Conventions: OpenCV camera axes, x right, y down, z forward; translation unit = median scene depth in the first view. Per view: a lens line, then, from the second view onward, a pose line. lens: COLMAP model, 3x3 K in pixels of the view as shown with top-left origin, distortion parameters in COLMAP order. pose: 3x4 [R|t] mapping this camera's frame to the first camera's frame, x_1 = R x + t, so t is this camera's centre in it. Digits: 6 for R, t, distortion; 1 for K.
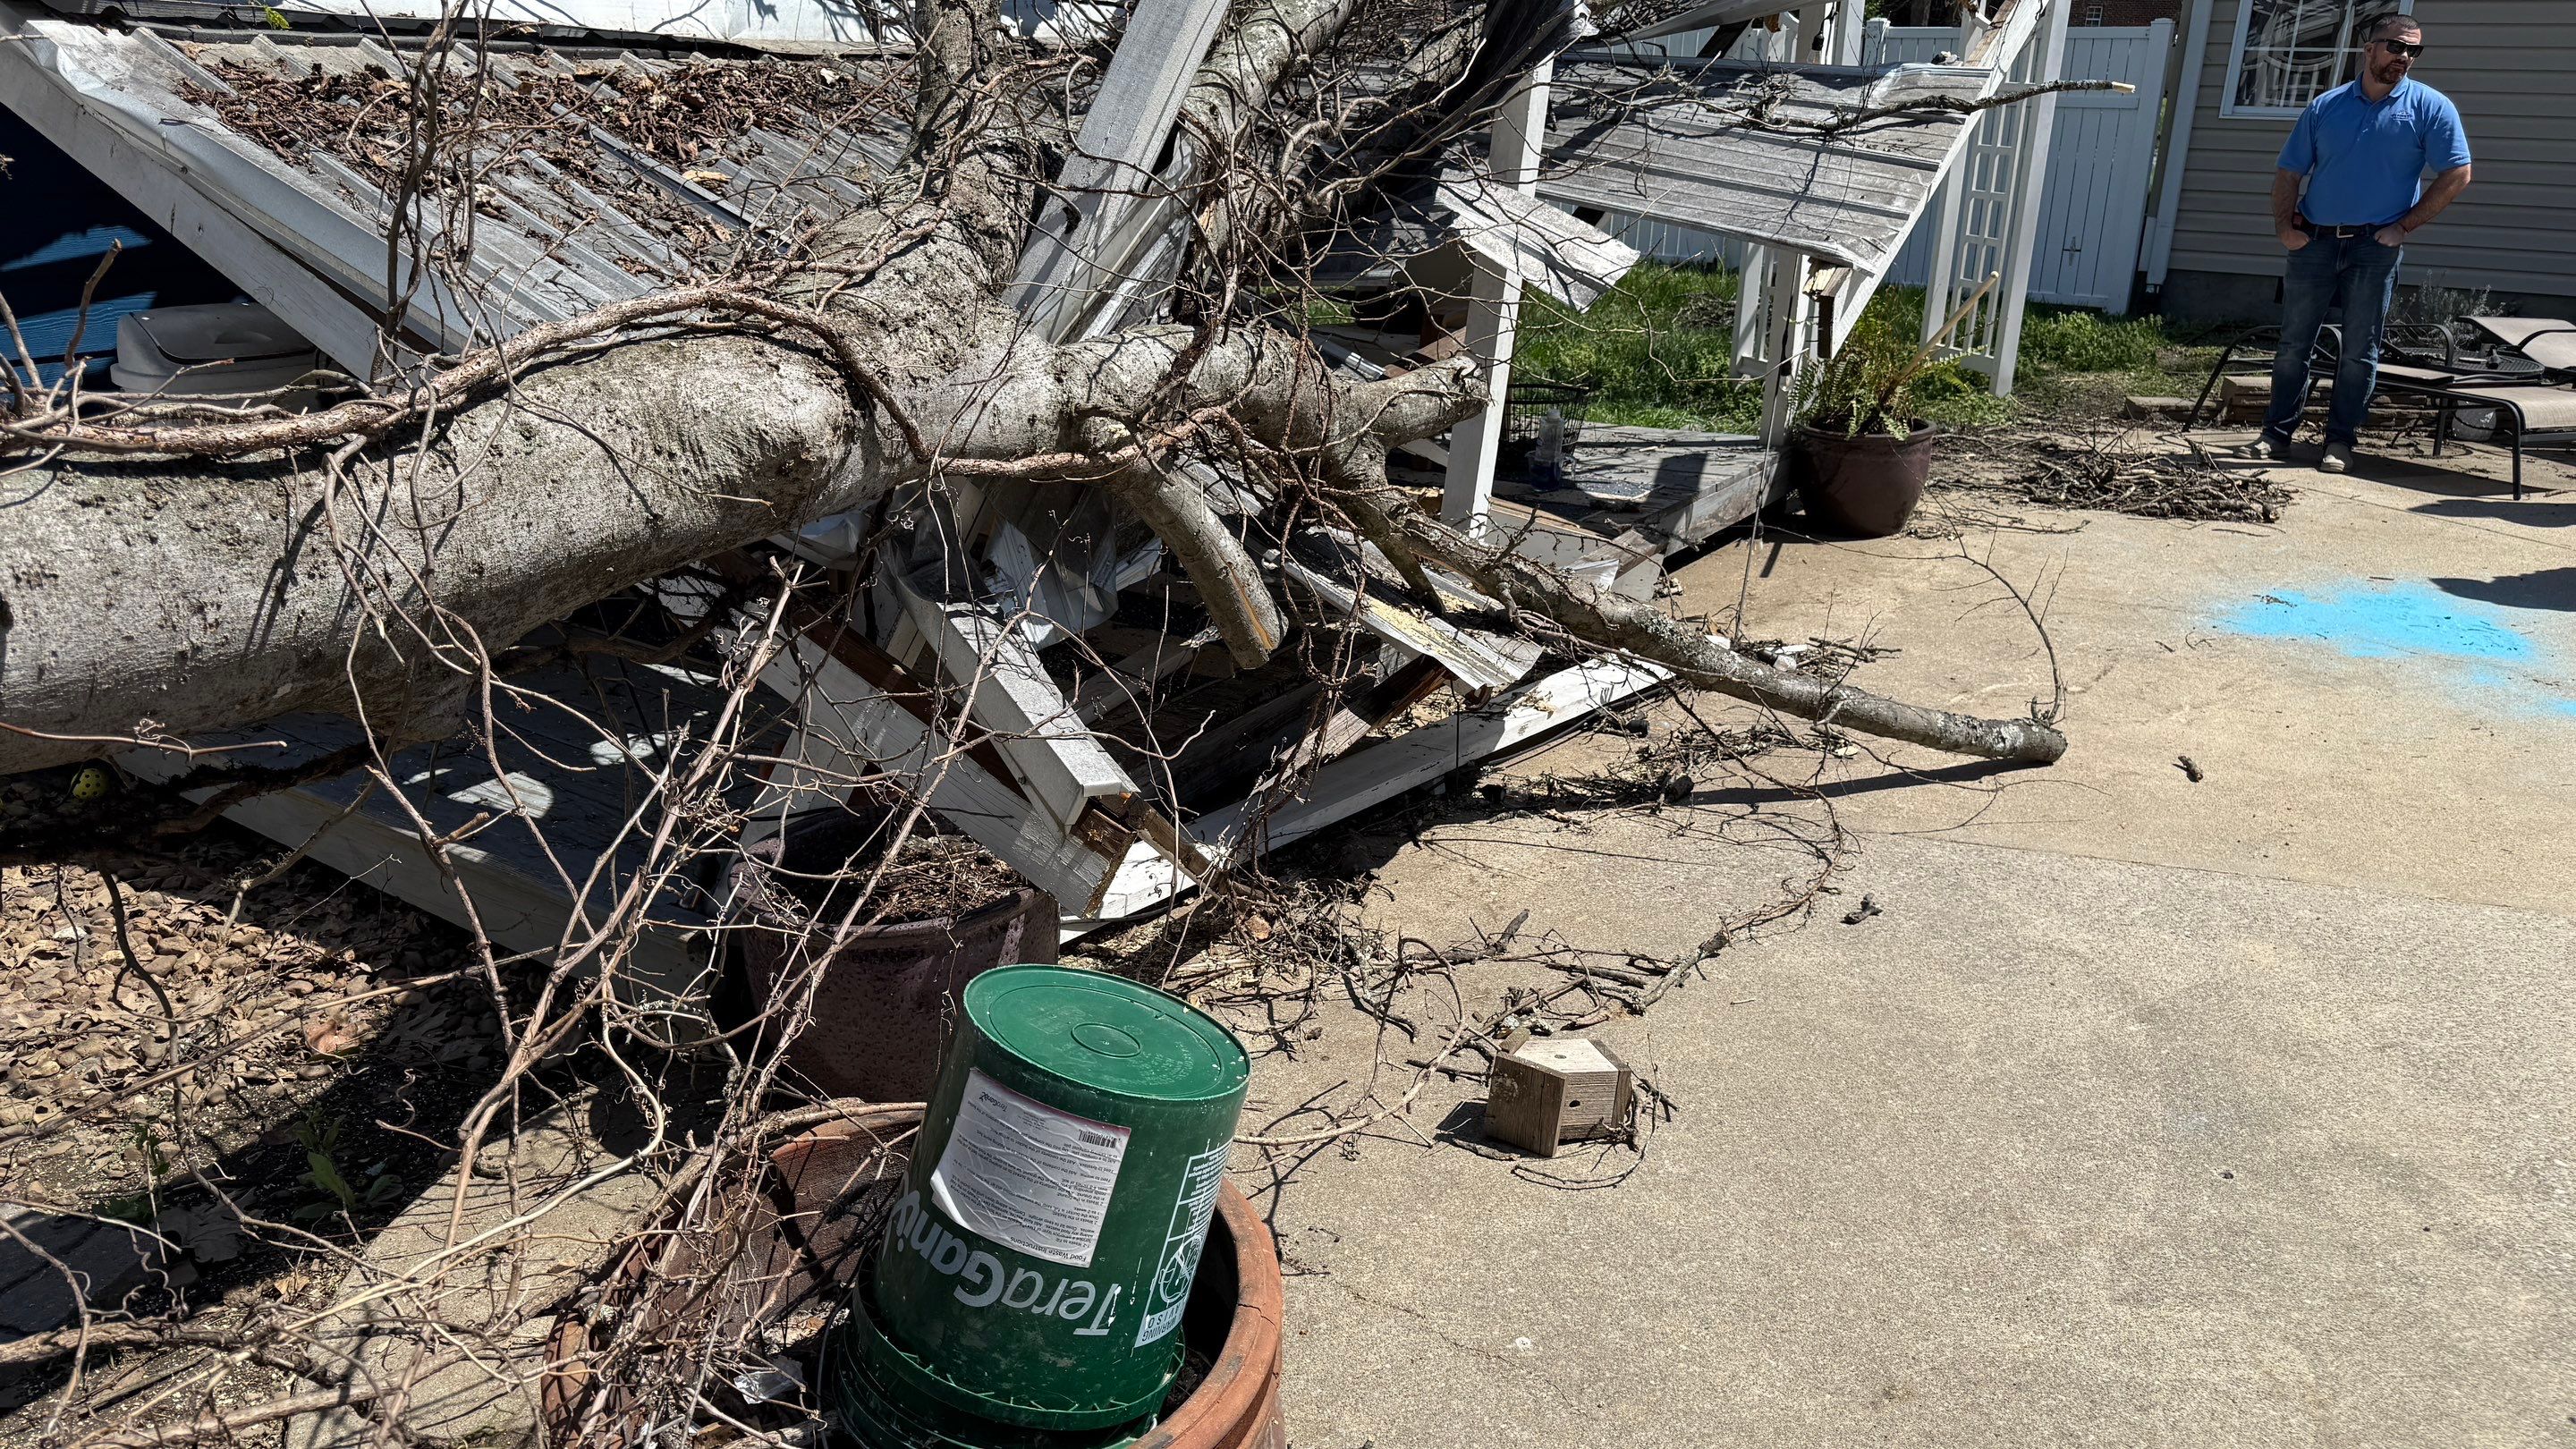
lens RADIAL K [[1746.5, 0, 1252.5], [0, 1746.5, 725.1], [0, 0, 1]] dist [0.185230, -0.336741]
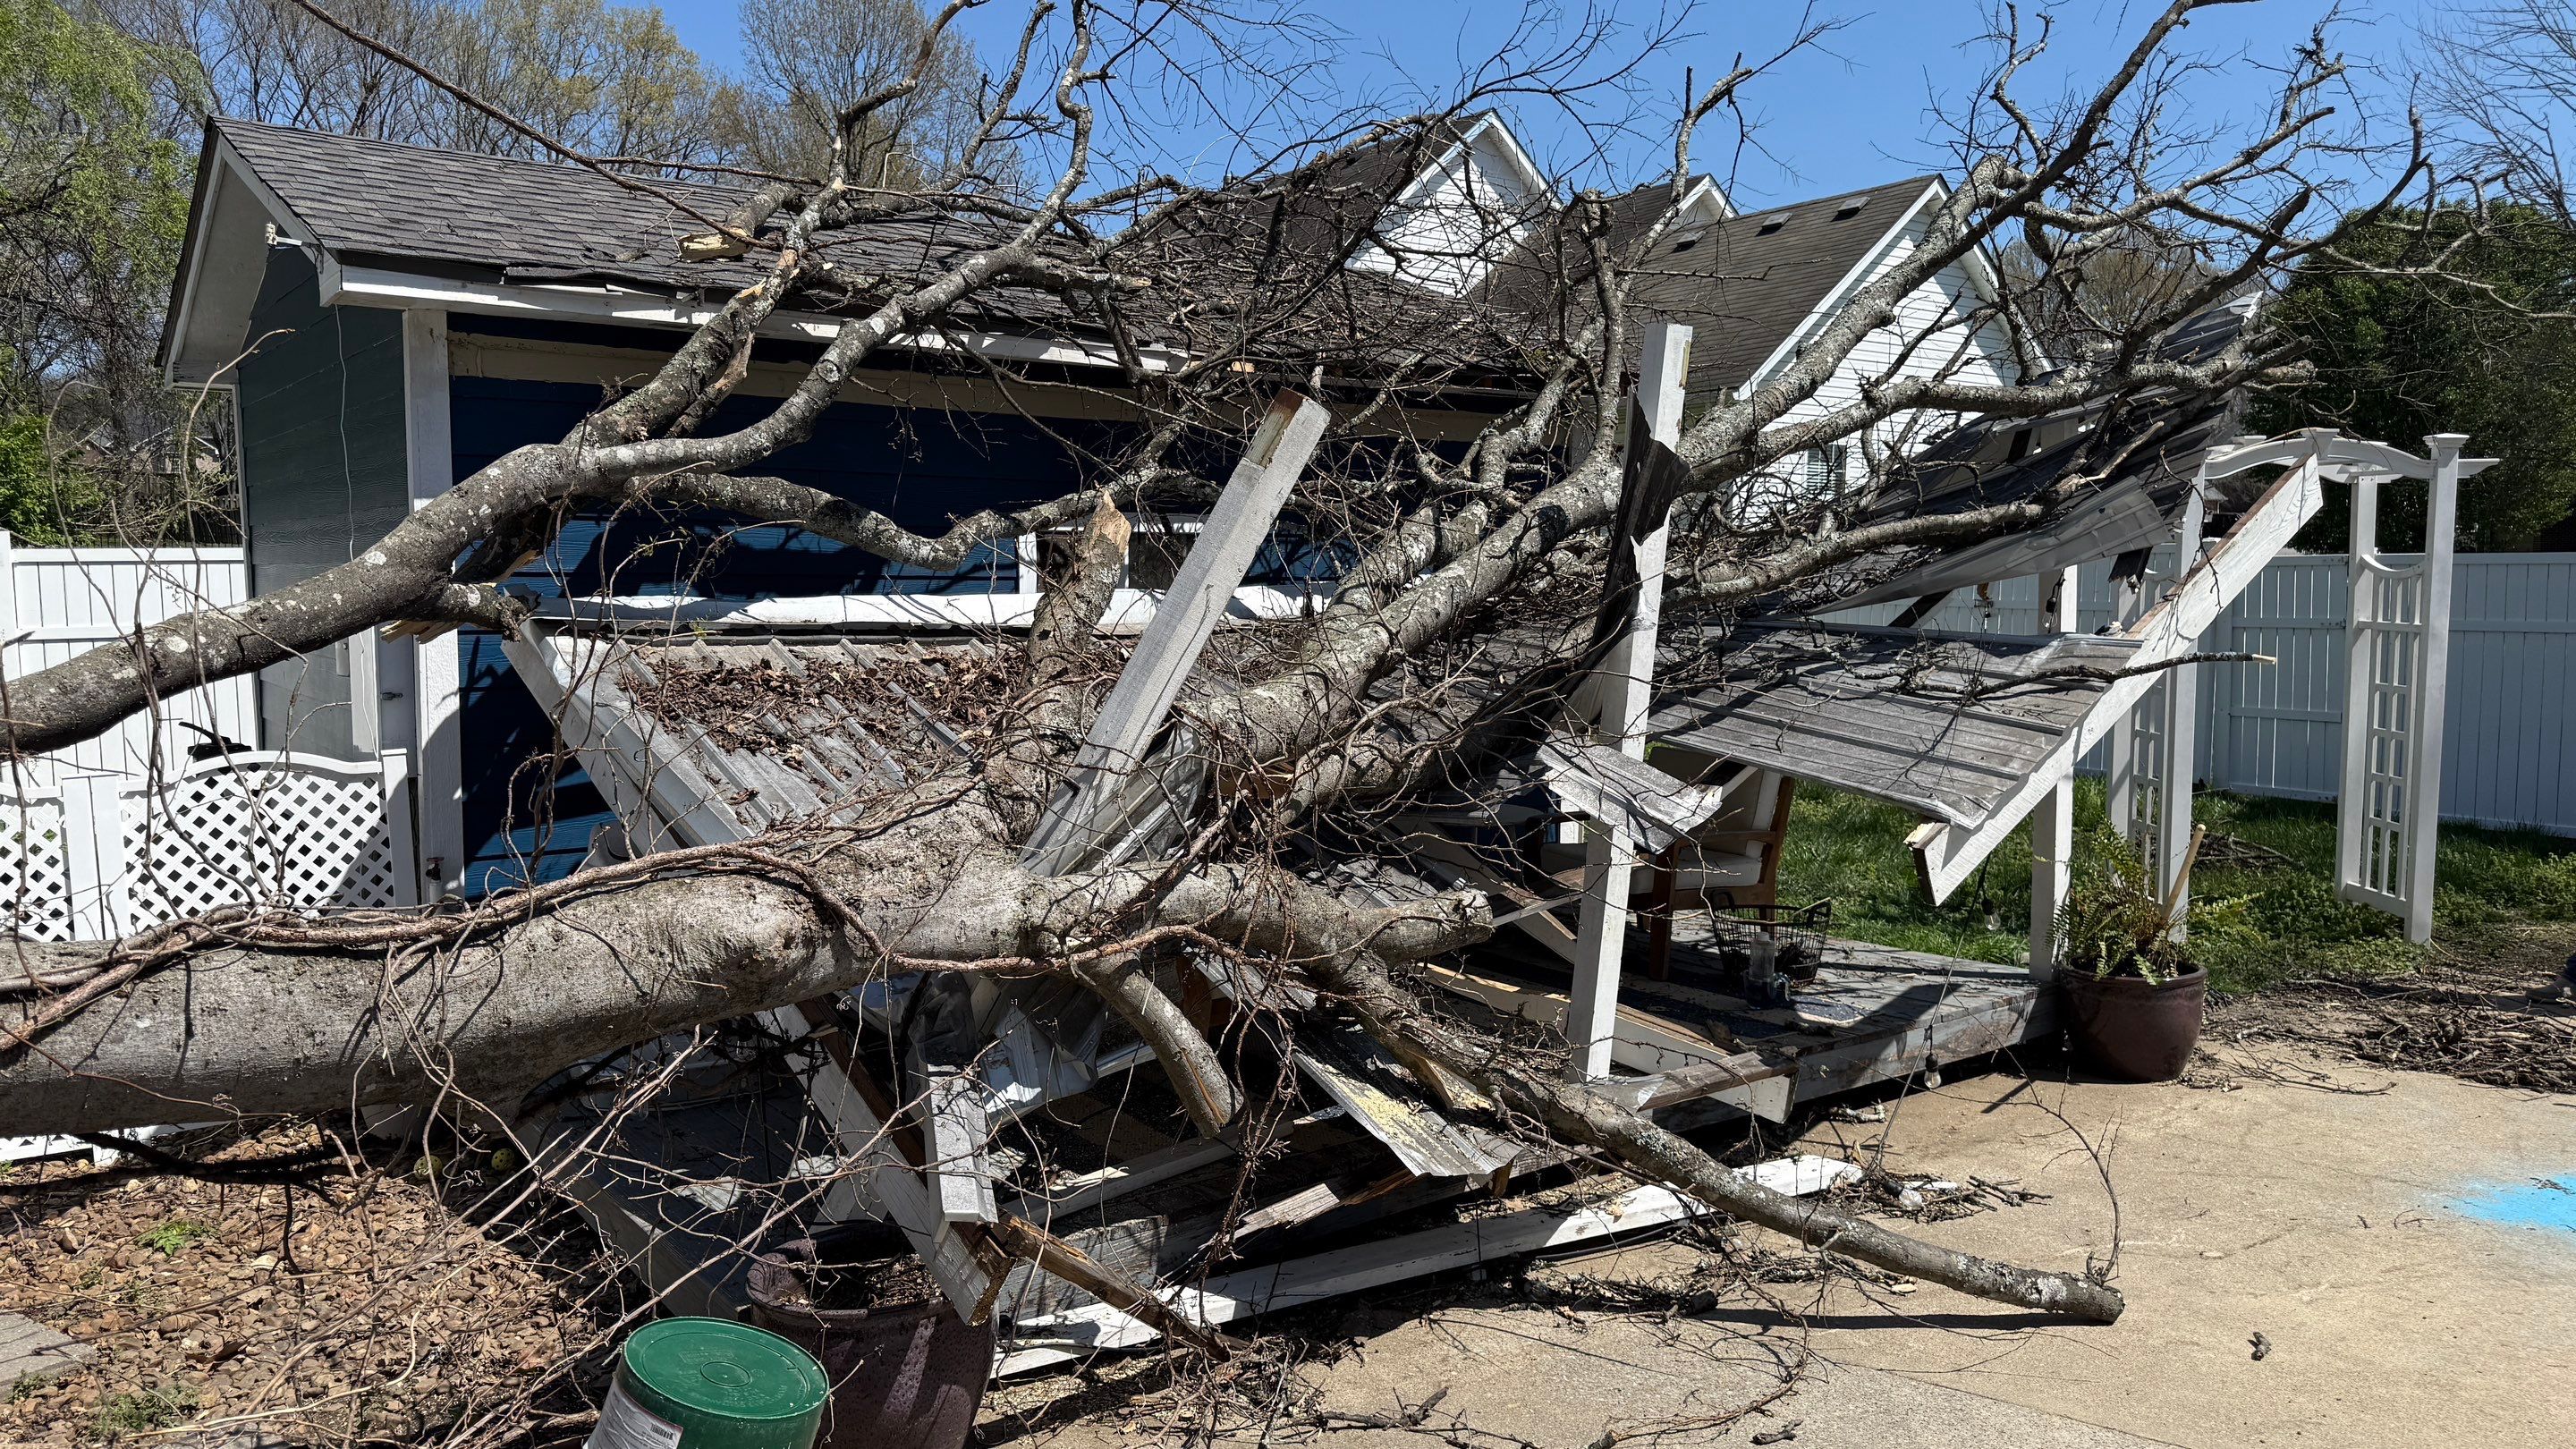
lens RADIAL K [[1795.1, 0, 1288.0], [0, 1795.1, 724.5], [0, 0, 1]] dist [0.058085, -0.071192]
pose [[0.941101, 0.010728, -0.337955, 0.370387], [-0.099180, 0.964290, -0.245576, -0.006975], [0.323252, 0.264630, 0.908559, -0.152307]]
